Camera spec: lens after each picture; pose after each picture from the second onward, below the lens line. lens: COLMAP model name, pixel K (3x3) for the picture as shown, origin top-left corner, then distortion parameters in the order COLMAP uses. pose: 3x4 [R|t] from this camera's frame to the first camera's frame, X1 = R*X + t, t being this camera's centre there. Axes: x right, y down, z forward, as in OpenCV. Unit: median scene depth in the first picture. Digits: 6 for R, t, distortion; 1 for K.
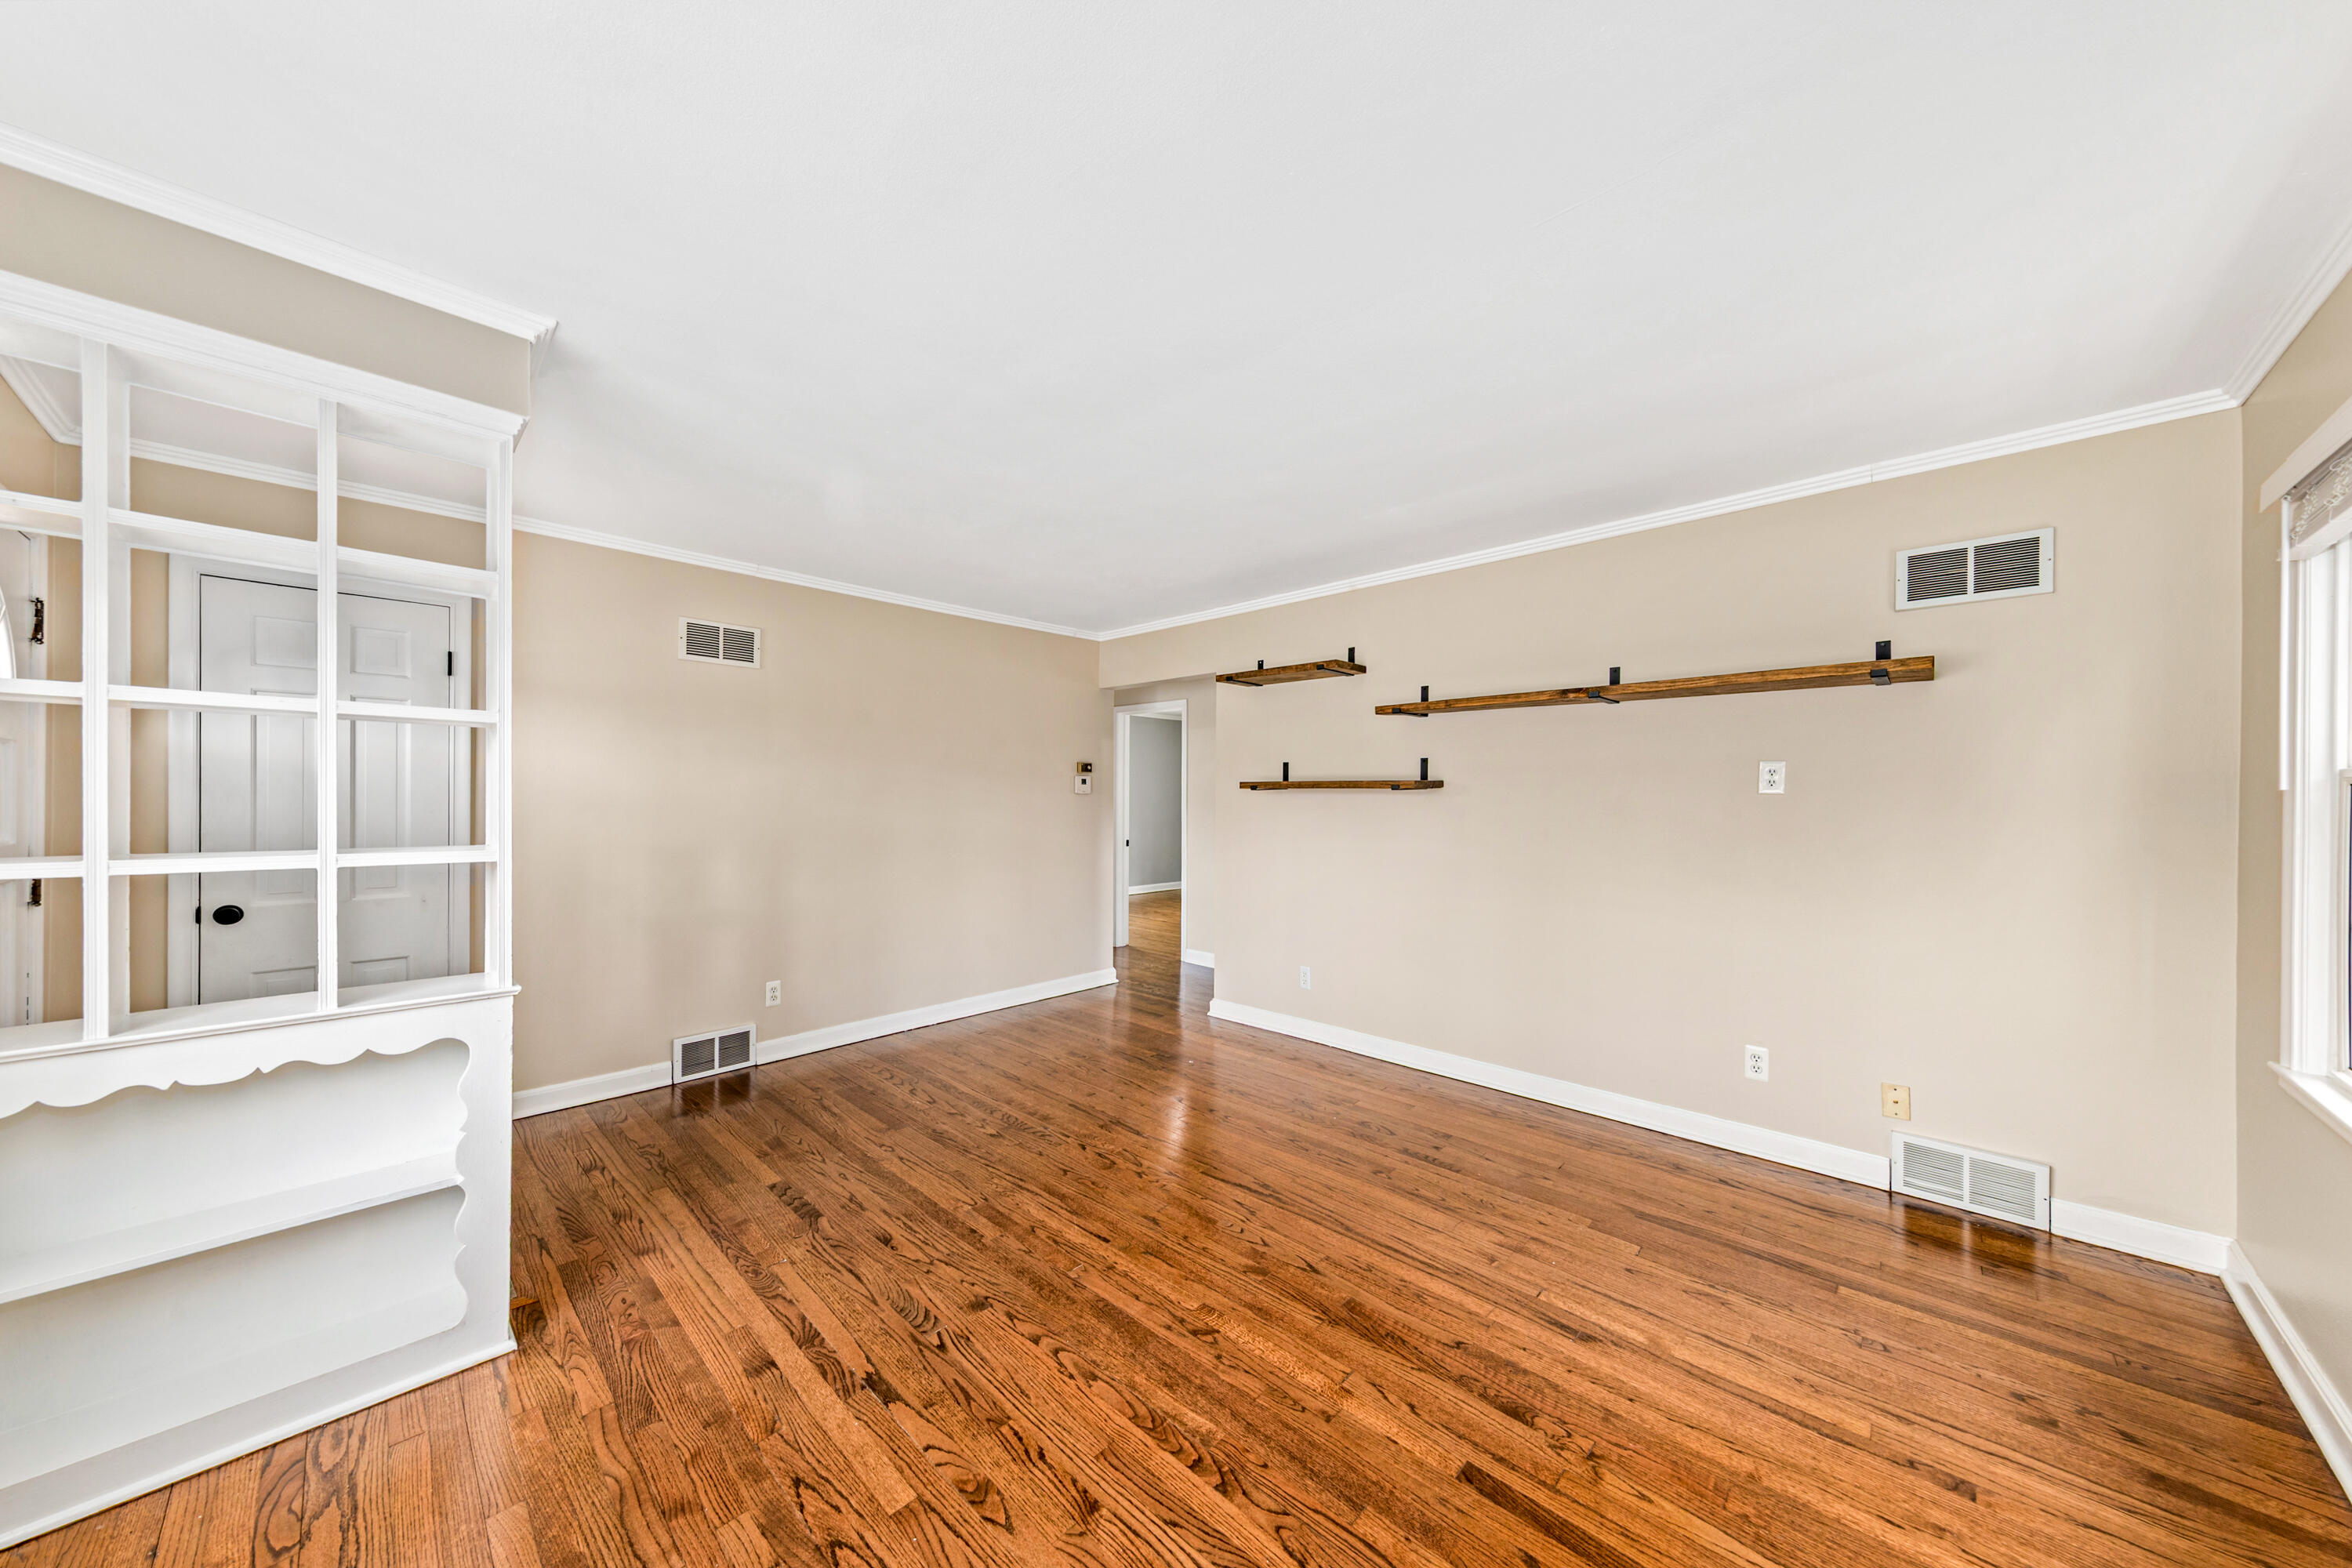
lens RADIAL K [[790.3, 0, 1164.4], [0, 790.3, 796.8], [0, 0, 1]] dist [0.008543, -0.000006]
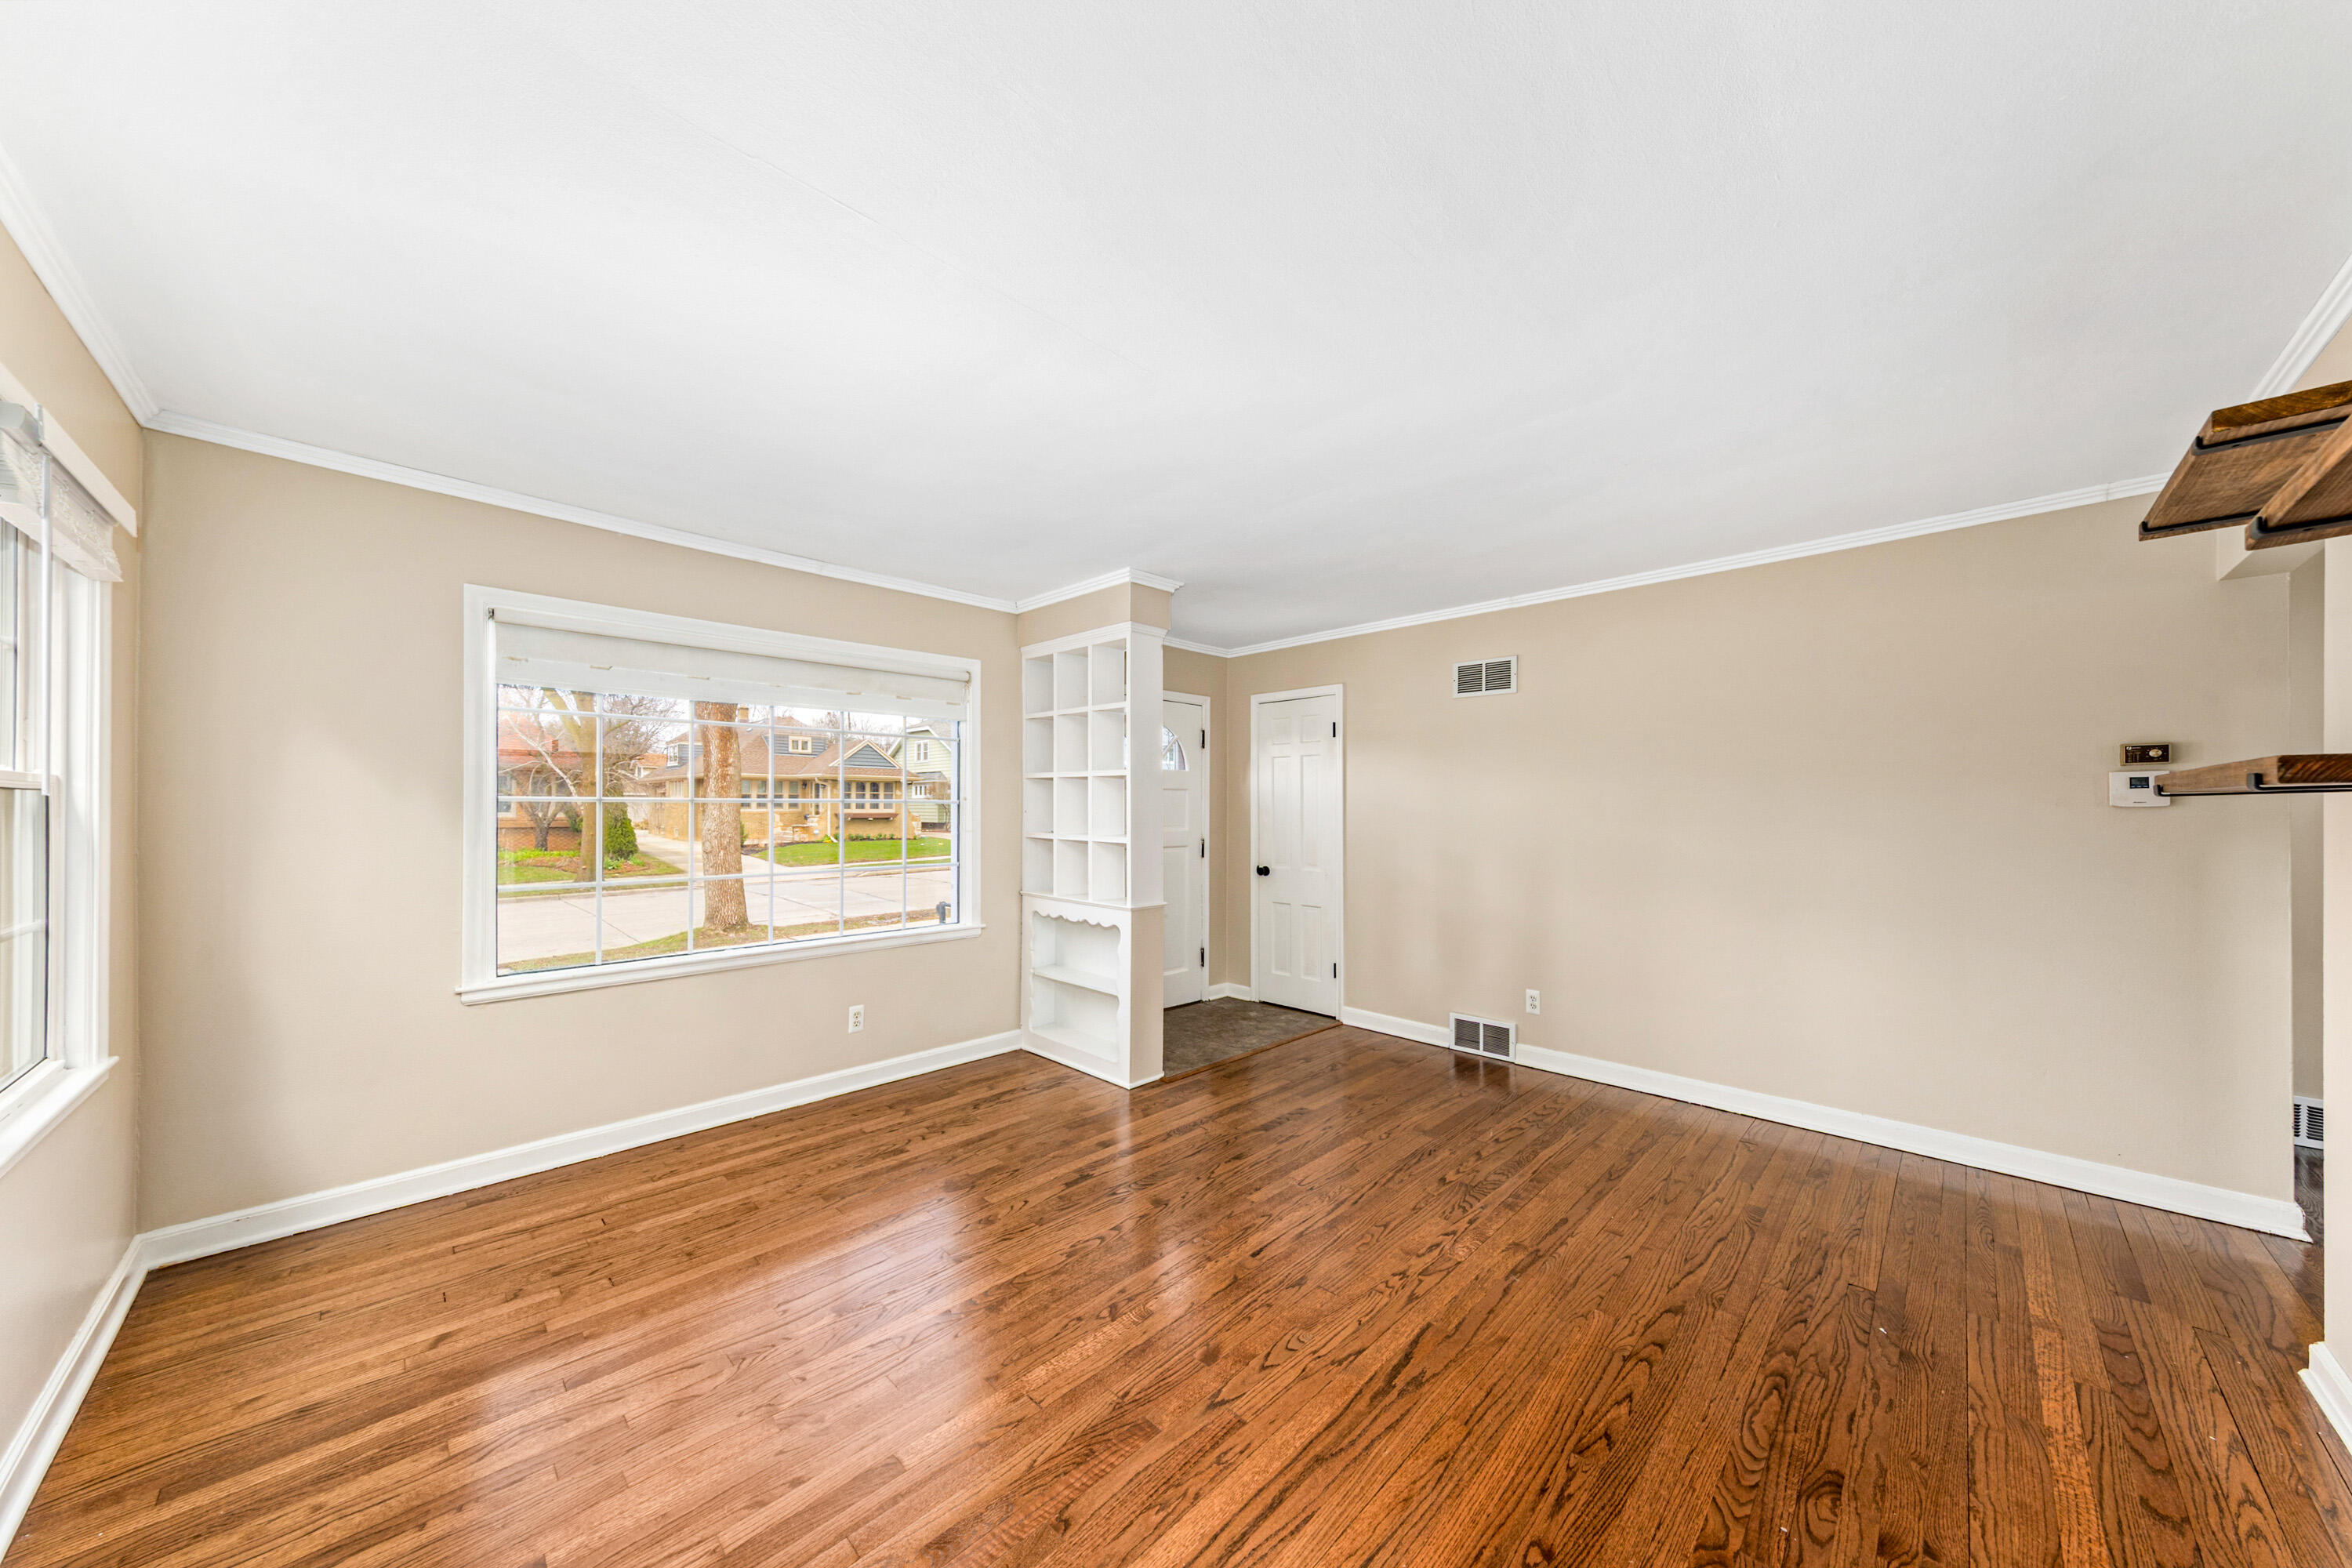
lens RADIAL K [[790.3, 0, 1164.4], [0, 790.3, 796.8], [0, 0, 1]] dist [0.008543, -0.000006]
pose [[-0.022534, -0.019497, -0.999556, 0.717490], [-0.001285, 0.999810, -0.019473, 0.000996], [0.999745, 0.000845, -0.022555, 0.693416]]
